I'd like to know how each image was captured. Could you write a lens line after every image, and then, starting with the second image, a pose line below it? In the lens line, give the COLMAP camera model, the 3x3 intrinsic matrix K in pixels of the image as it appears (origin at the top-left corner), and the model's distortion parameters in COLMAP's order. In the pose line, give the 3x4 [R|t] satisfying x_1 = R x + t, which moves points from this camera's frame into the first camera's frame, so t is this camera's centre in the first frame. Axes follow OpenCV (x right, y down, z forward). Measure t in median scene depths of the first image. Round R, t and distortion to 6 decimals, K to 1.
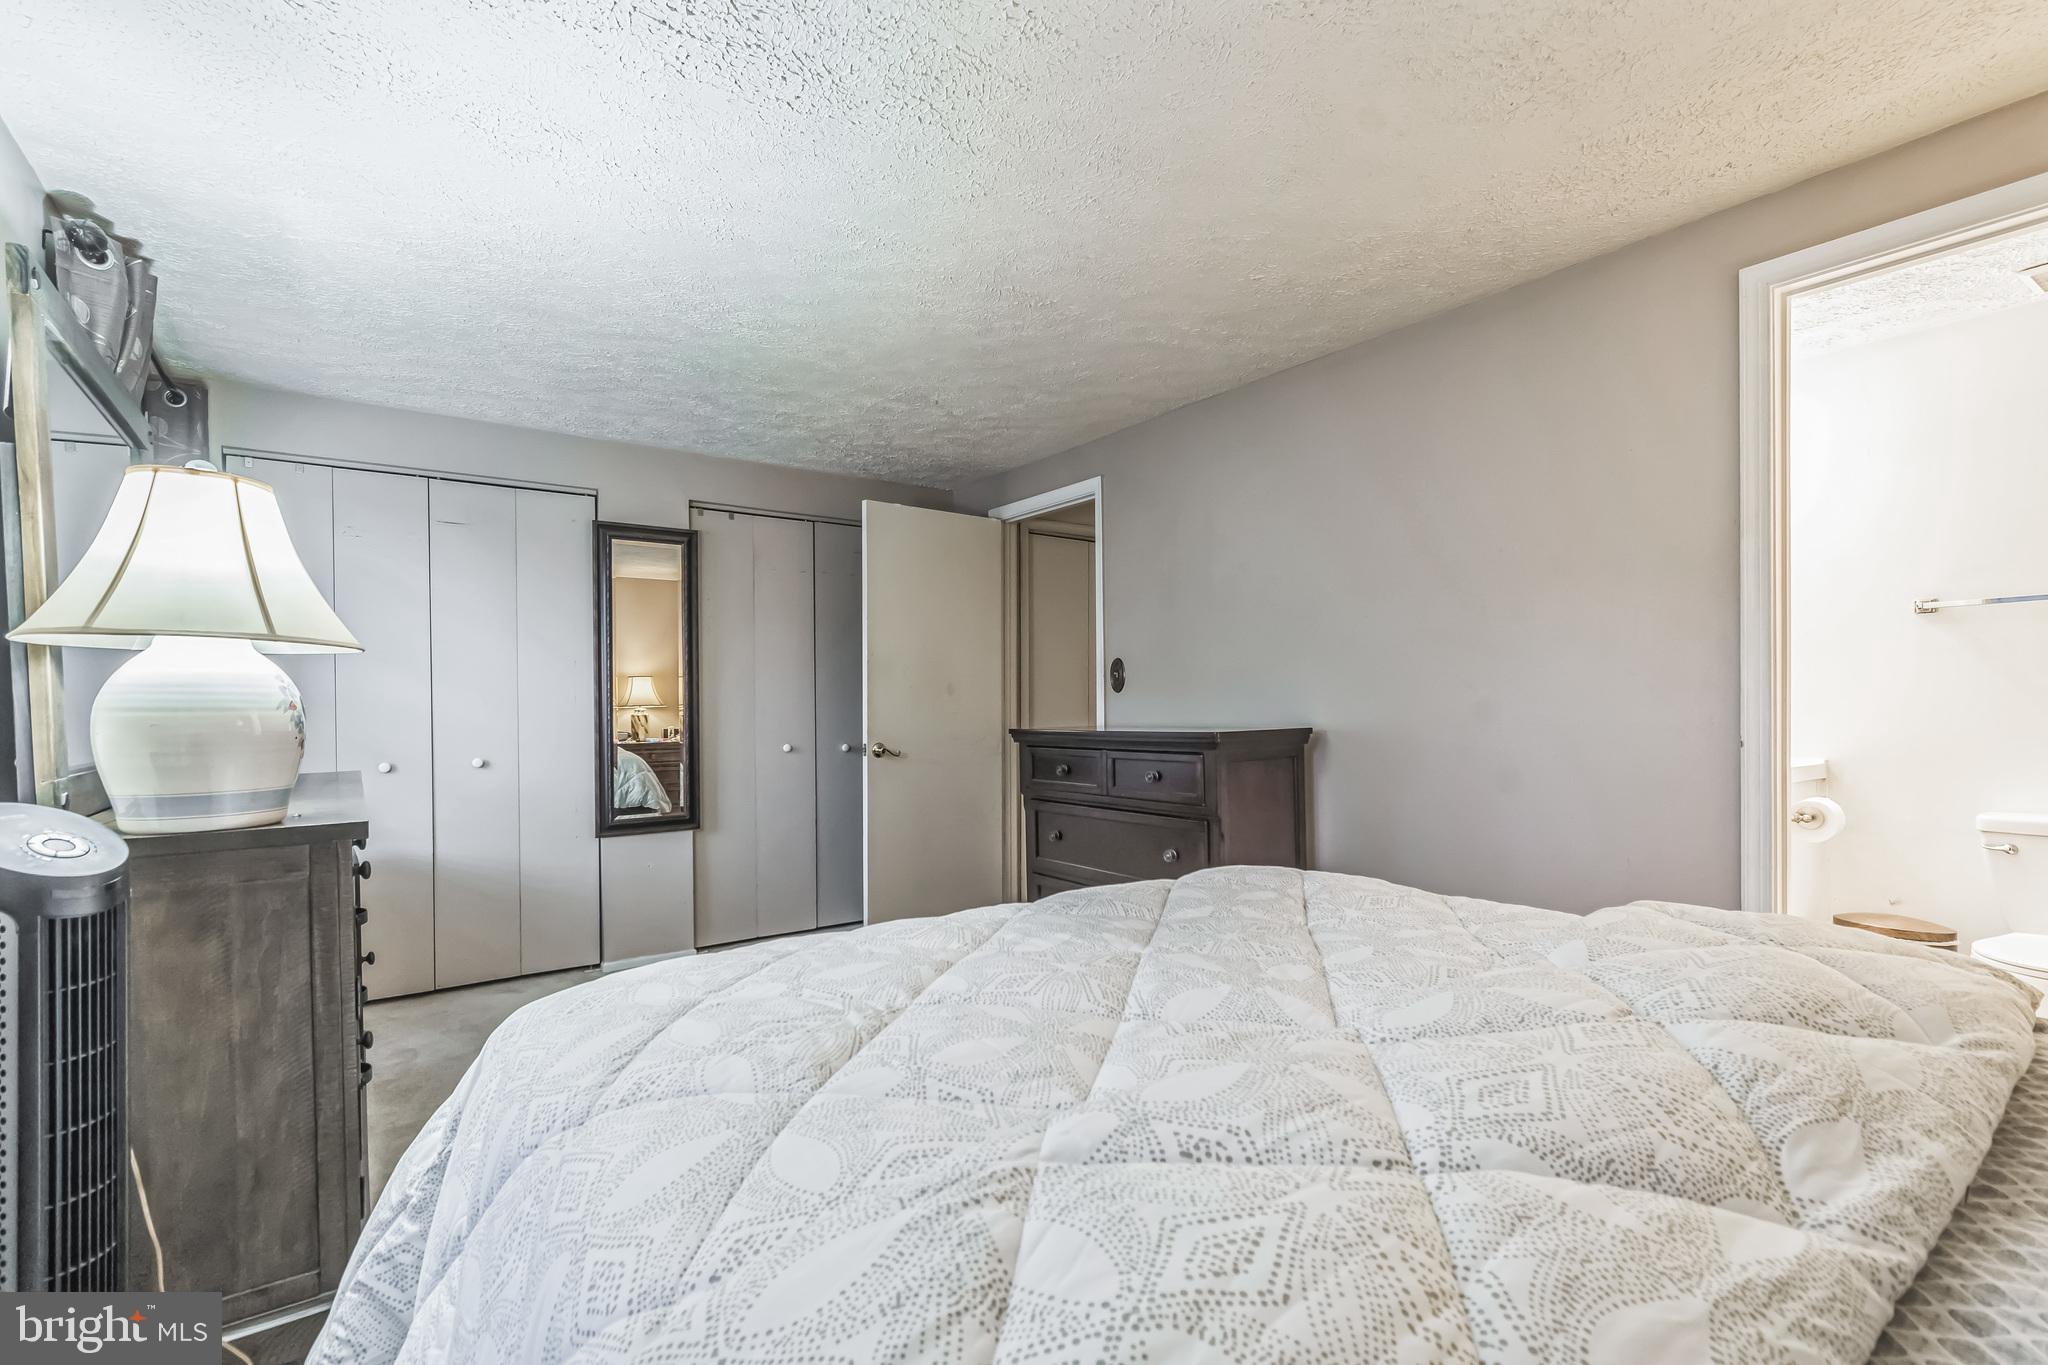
lens RADIAL K [[924.6, 0, 1024.9], [0, 924.6, 704.9], [0, 0, 1]] dist [0.002732, 0.003562]
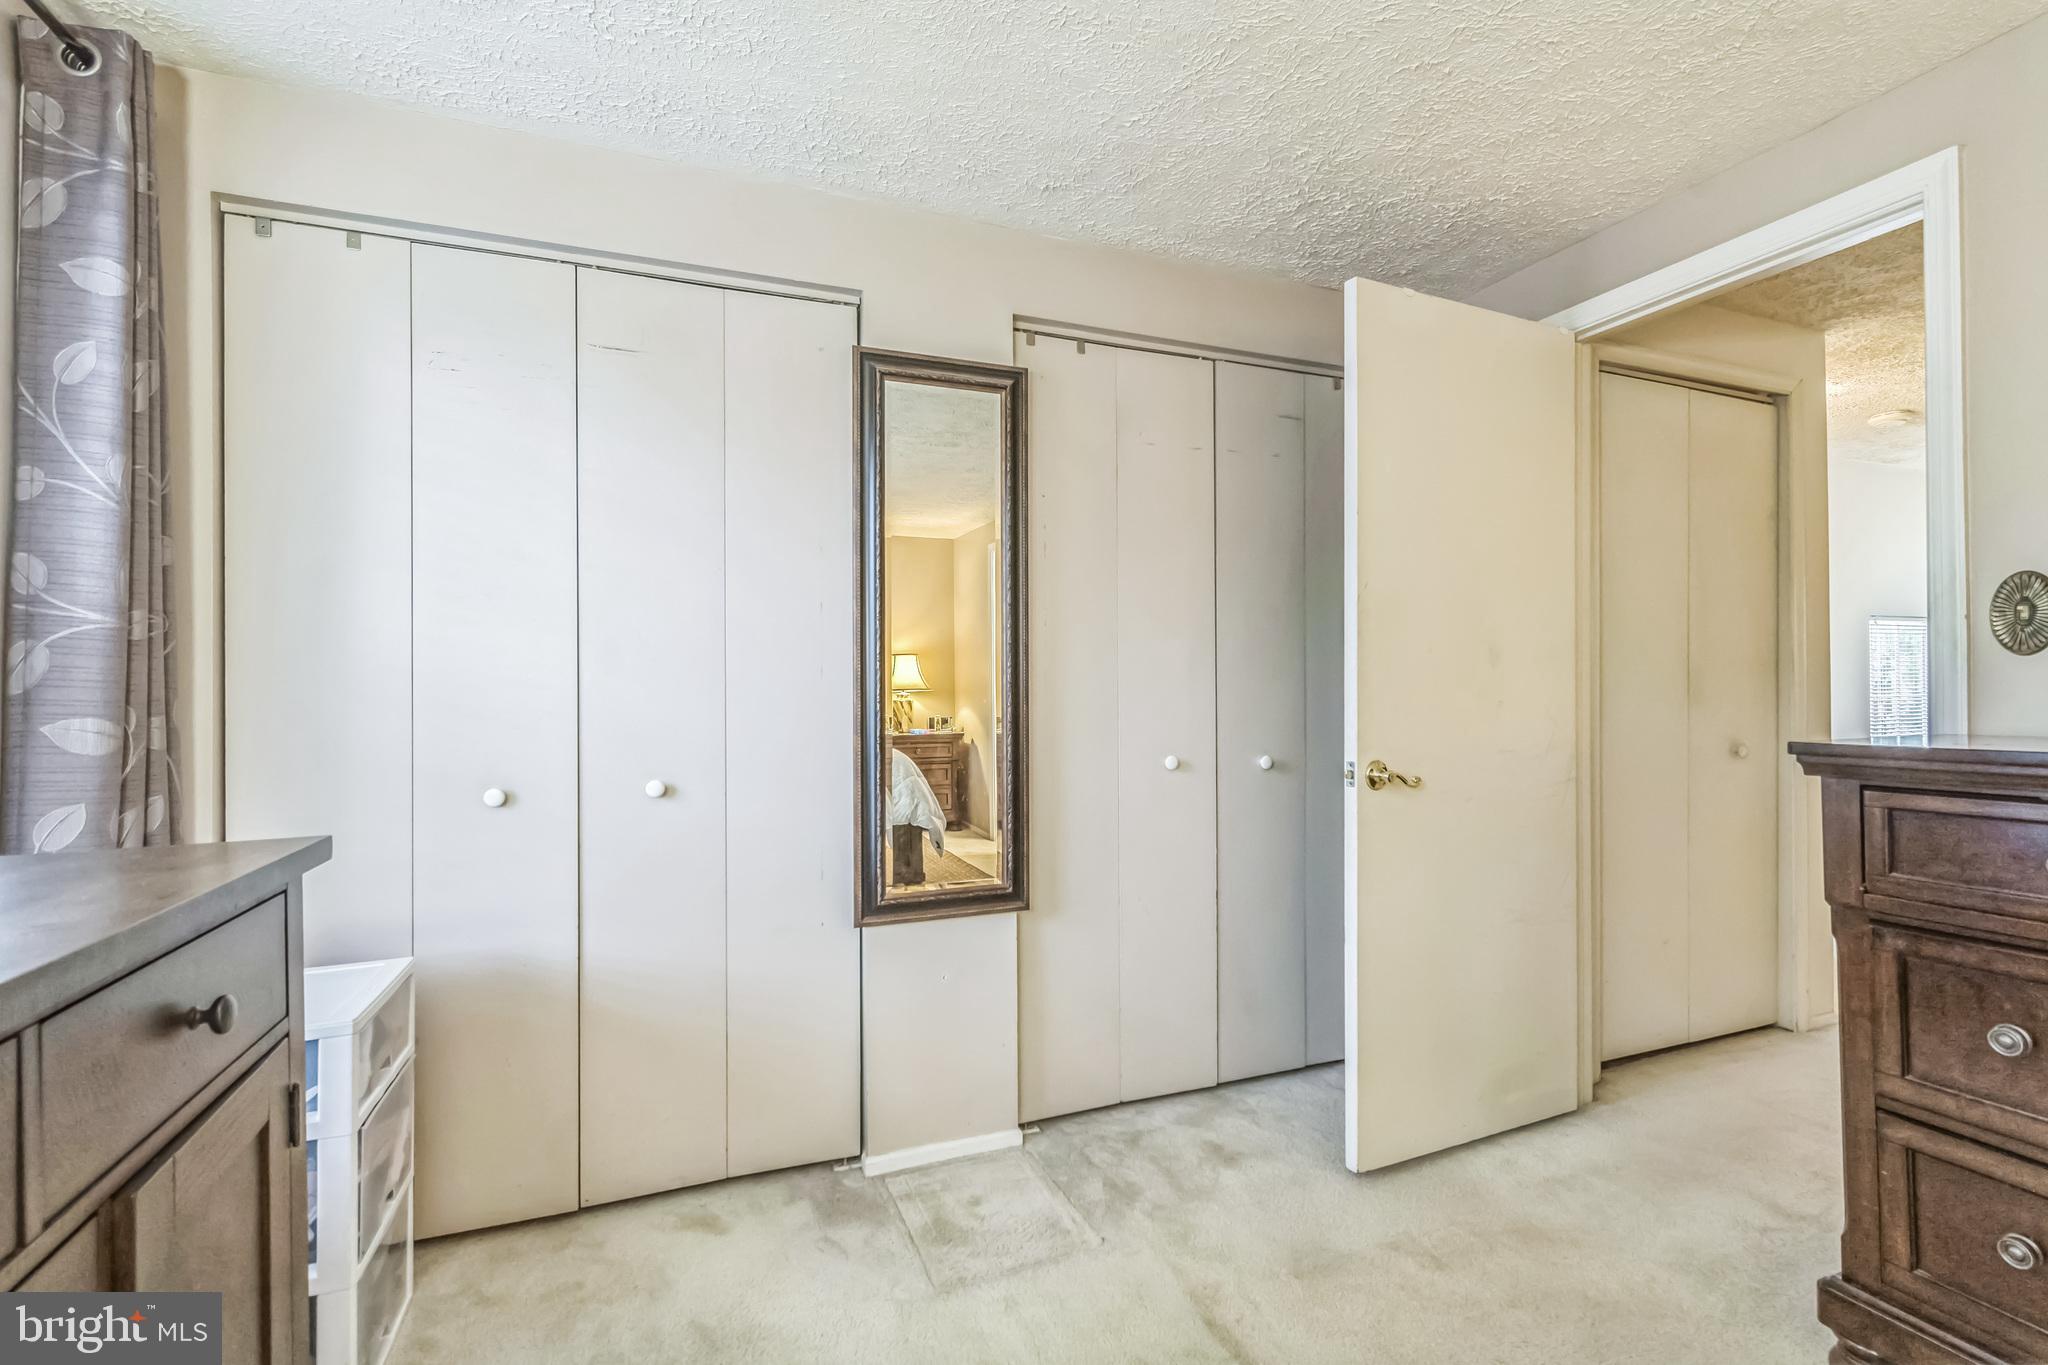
lens RADIAL K [[924.6, 0, 1027.4], [0, 924.6, 682.8], [0, 0, 1]] dist [0.002732, 0.003562]
pose [[0.969370, 0.001101, -0.245603, -0.218130], [-0.003473, 0.999951, -0.009226, 0.004337], [0.245580, 0.009797, 0.969327, 0.466394]]
